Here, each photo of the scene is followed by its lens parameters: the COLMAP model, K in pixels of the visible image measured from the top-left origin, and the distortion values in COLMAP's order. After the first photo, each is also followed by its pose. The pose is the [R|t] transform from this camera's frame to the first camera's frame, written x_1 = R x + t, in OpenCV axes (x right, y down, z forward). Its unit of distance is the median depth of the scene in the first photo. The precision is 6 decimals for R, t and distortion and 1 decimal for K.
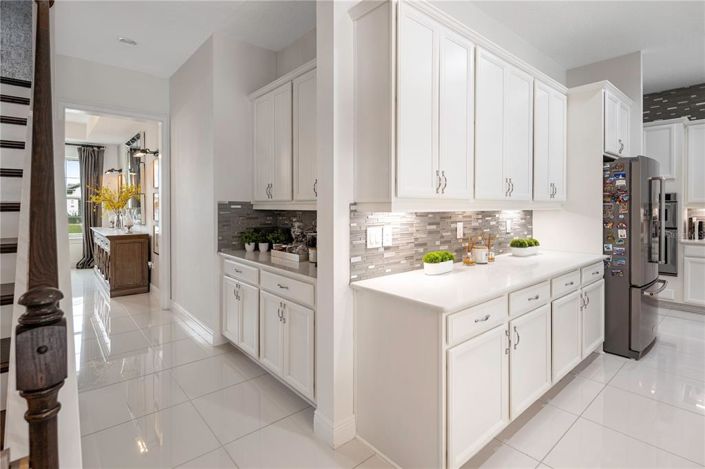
lens RADIAL K [[351.8, 0, 353.9], [0, 351.8, 206.6], [0, 0, 1]] dist [0.001631, 0.000198]
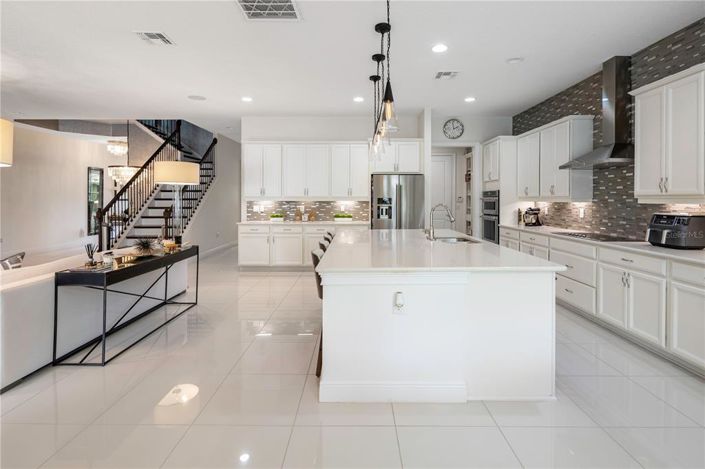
lens RADIAL K [[351.8, 0, 353.9], [0, 351.8, 206.6], [0, 0, 1]] dist [0.001631, 0.000198]
pose [[0.752813, 0.014234, -0.658080, 2.284625], [-0.001752, 0.999806, 0.019622, 0.002344], [0.658232, -0.013619, 0.752692, -0.686128]]
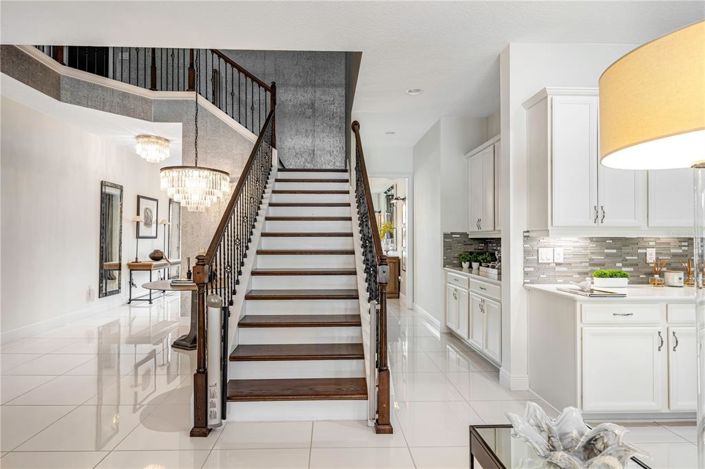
lens RADIAL K [[348.2, 0, 341.4], [0, 348.2, 235.9], [0, 0, 1]] dist [0.000635, 0.000046]
pose [[0.777713, -0.003097, -0.628611, 0.234210], [-0.004700, 0.999931, -0.010740, 0.022122], [0.628602, 0.011307, 0.777645, -0.469892]]
